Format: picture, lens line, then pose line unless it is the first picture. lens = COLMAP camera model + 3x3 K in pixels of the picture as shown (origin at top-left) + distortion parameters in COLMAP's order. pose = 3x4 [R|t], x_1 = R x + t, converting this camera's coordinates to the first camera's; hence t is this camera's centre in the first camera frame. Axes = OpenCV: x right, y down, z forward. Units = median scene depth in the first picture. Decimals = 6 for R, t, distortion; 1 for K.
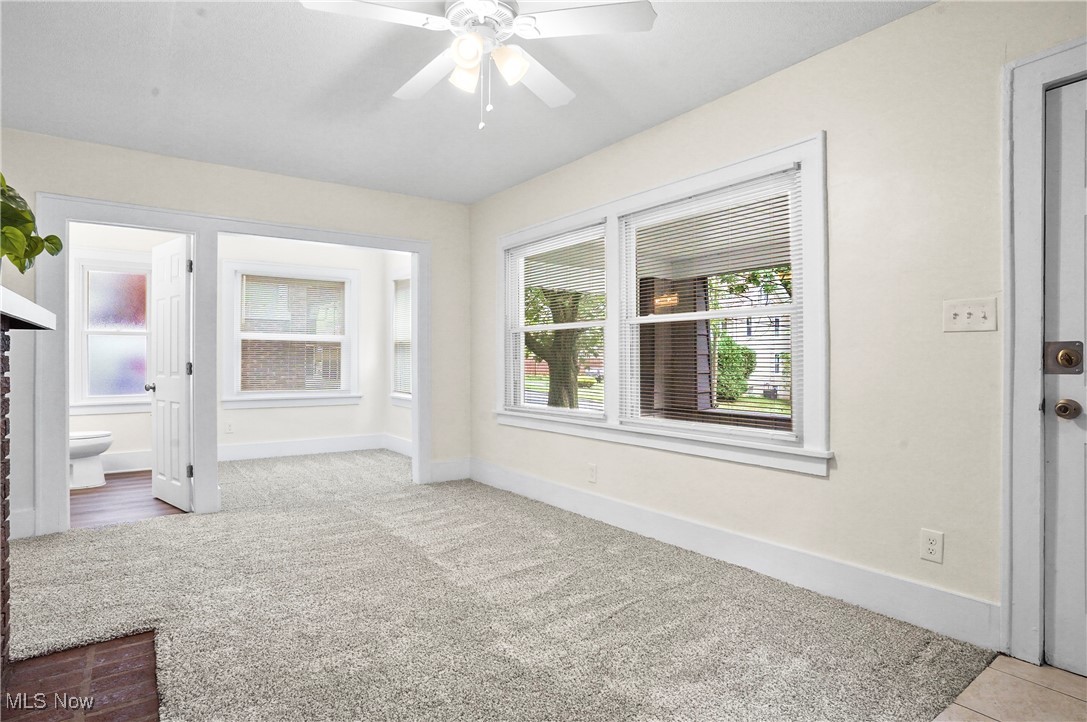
lens RADIAL K [[569.6, 0, 542.3], [0, 569.6, 365.1], [0, 0, 1]] dist [-0.090395, 0.045040]
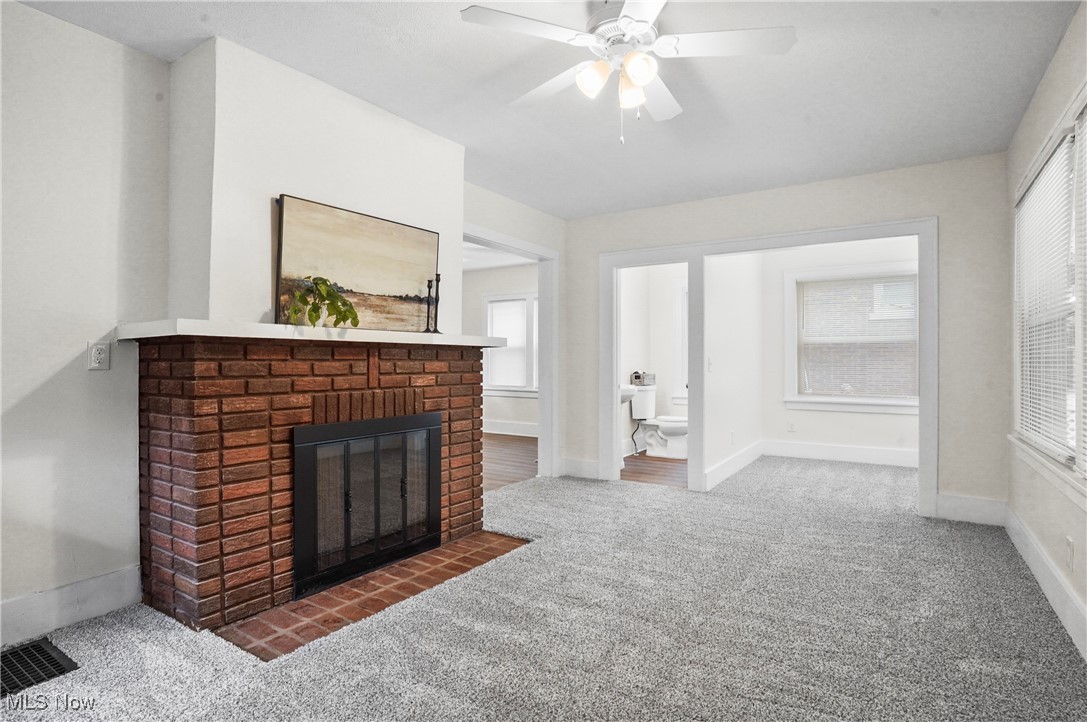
lens RADIAL K [[569.6, 0, 542.3], [0, 569.6, 365.1], [0, 0, 1]] dist [-0.090395, 0.045040]
pose [[0.345934, 0.006484, -0.938237, 0.523313], [-0.008821, 0.999954, 0.003658, -0.009517], [0.938217, 0.007011, 0.345975, 0.320999]]
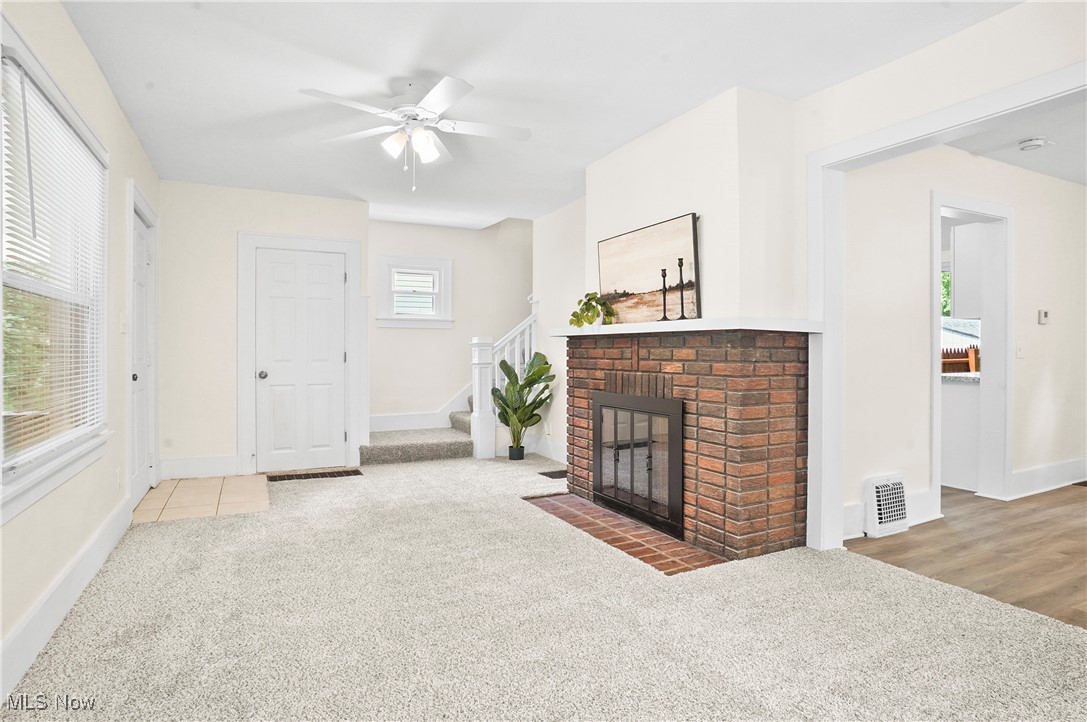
lens RADIAL K [[569.6, 0, 542.3], [0, 569.6, 365.1], [0, 0, 1]] dist [-0.090395, 0.045040]
pose [[-0.988252, -0.004255, 0.152771, -0.413906], [0.000910, 0.999431, 0.033724, -0.015590], [-0.152827, 0.033467, -0.987686, 1.511101]]
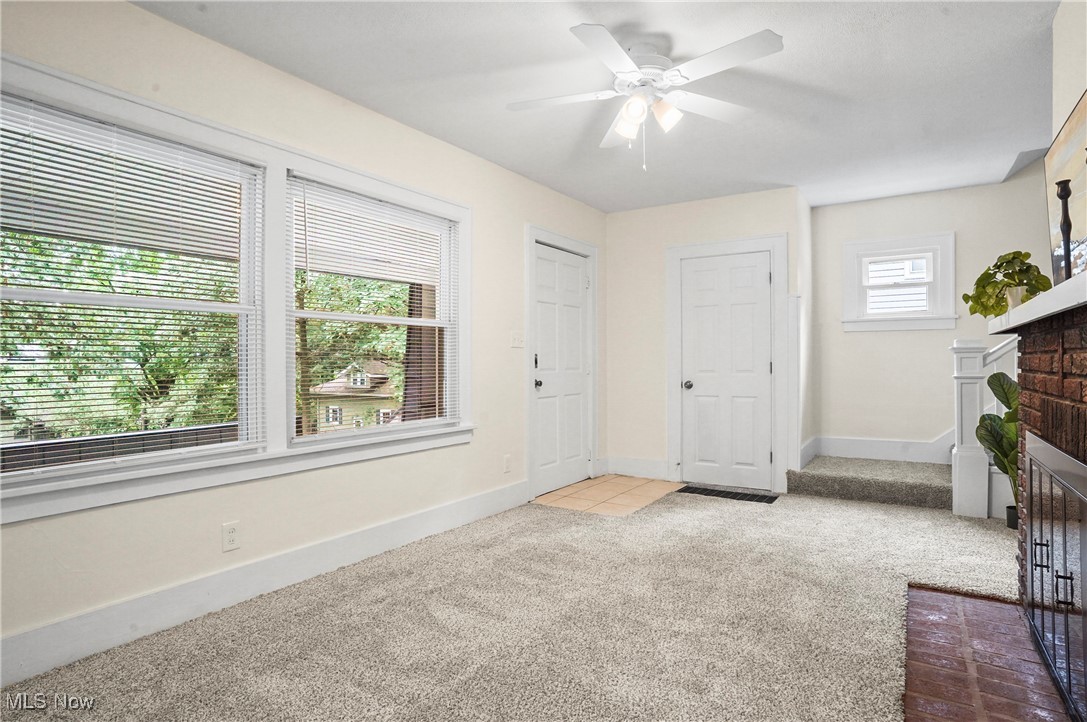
lens RADIAL K [[569.6, 0, 542.3], [0, 569.6, 365.1], [0, 0, 1]] dist [-0.090395, 0.045040]
pose [[-0.367103, -0.001261, 0.930179, -0.736068], [0.014359, 0.999872, 0.007023, -0.008193], [-0.930069, 0.015934, -0.367038, 1.045390]]
